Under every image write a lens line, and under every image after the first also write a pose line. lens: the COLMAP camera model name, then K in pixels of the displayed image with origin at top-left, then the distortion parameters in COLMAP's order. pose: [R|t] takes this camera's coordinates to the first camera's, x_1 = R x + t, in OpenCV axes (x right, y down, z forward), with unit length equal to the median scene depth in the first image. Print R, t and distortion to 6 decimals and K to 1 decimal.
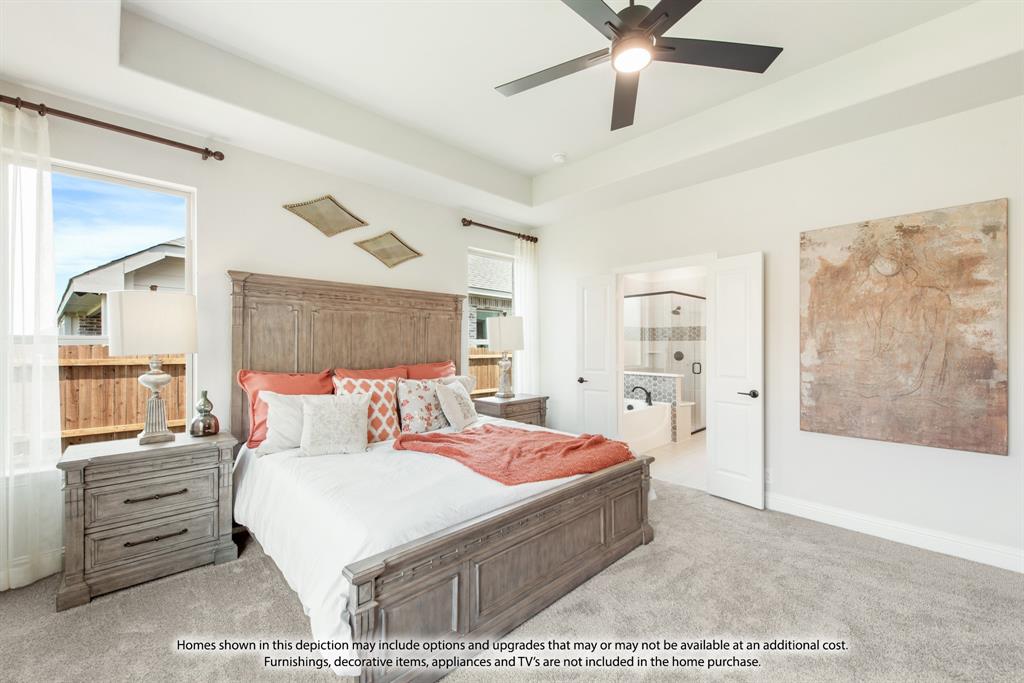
lens RADIAL K [[408.5, 0, 516.6], [0, 408.5, 340.9], [0, 0, 1]] dist [0.007667, -0.000253]
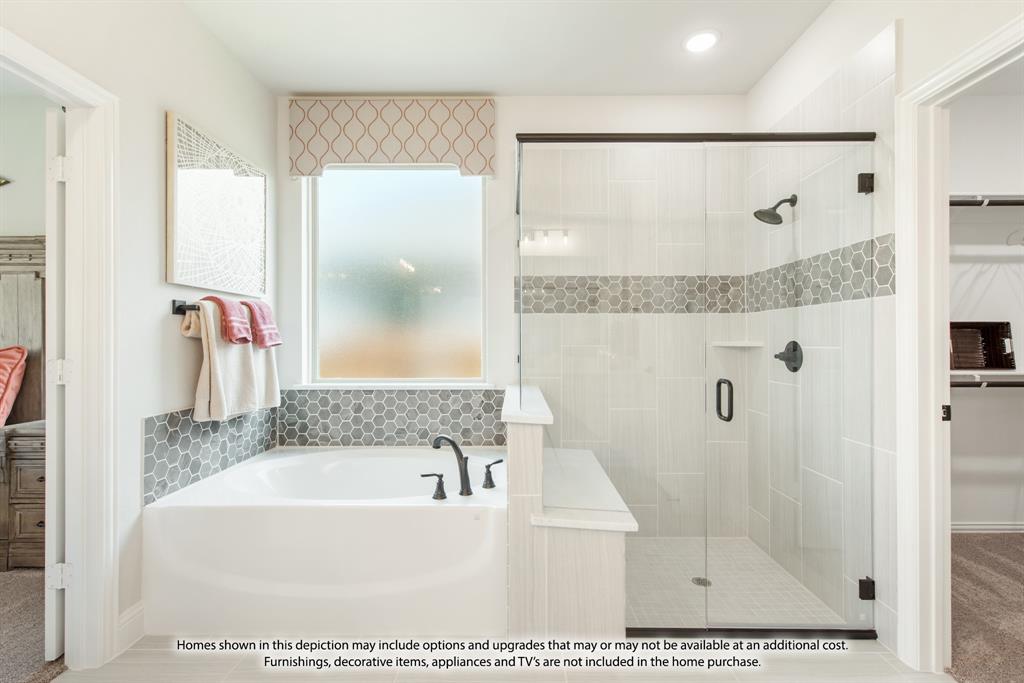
lens RADIAL K [[459.3, 0, 514.9], [0, 459.3, 339.4], [0, 0, 1]] dist [0.002438, -0.000136]
pose [[0.718665, -0.000420, -0.695356, 0.952979], [0.002132, 0.999996, 0.001600, 0.045946], [0.695353, -0.002632, 0.718664, 1.176350]]
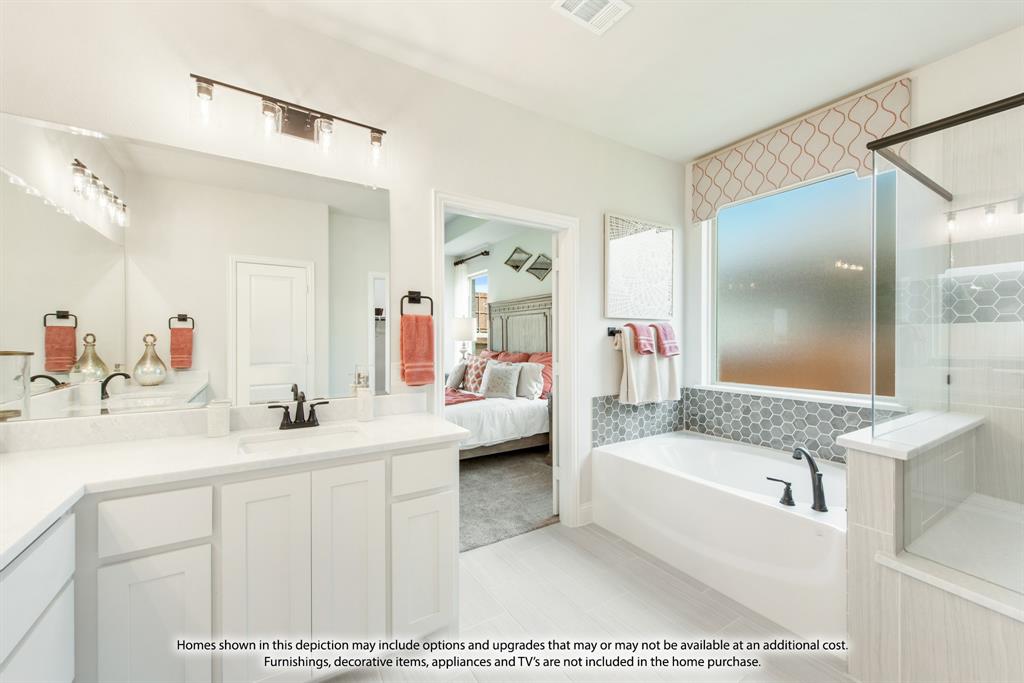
lens RADIAL K [[408.5, 0, 516.6], [0, 408.5, 340.9], [0, 0, 1]] dist [0.007667, -0.000253]
pose [[-0.202918, 0.007965, -0.979163, 1.139070], [0.005240, 0.999961, 0.007049, 0.011442], [0.979182, -0.003700, -0.202952, 1.300078]]
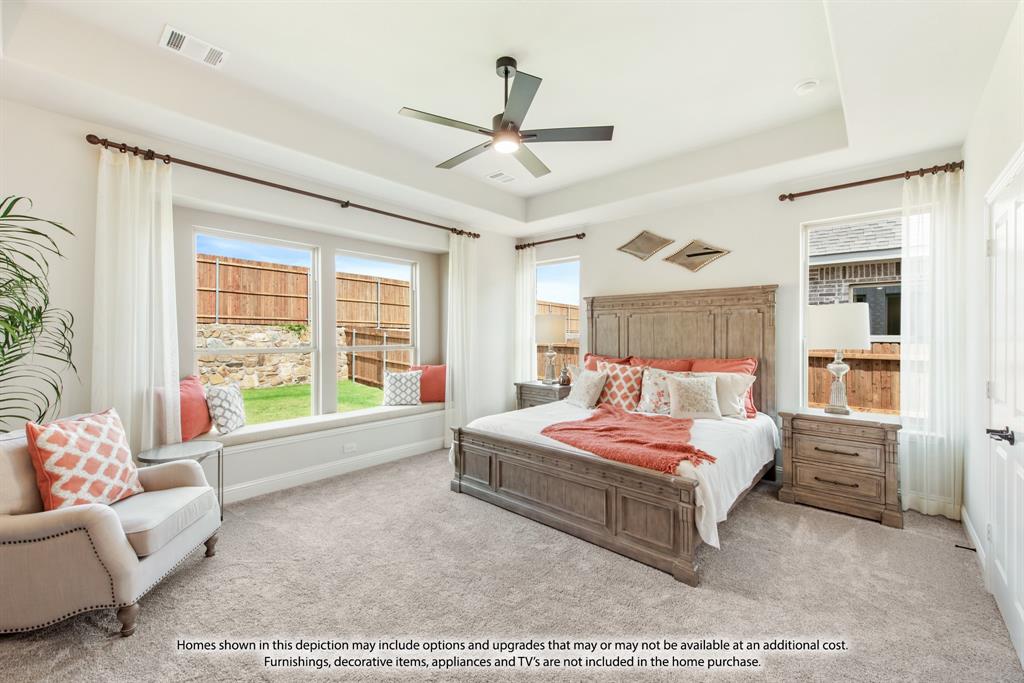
lens RADIAL K [[408.5, 0, 516.6], [0, 408.5, 340.9], [0, 0, 1]] dist [0.007667, -0.000253]
pose [[0.074847, 0.012282, -0.997119, 0.852962], [0.000839, 0.999923, 0.012379, -0.003380], [0.997195, -0.001763, 0.074831, 0.462422]]
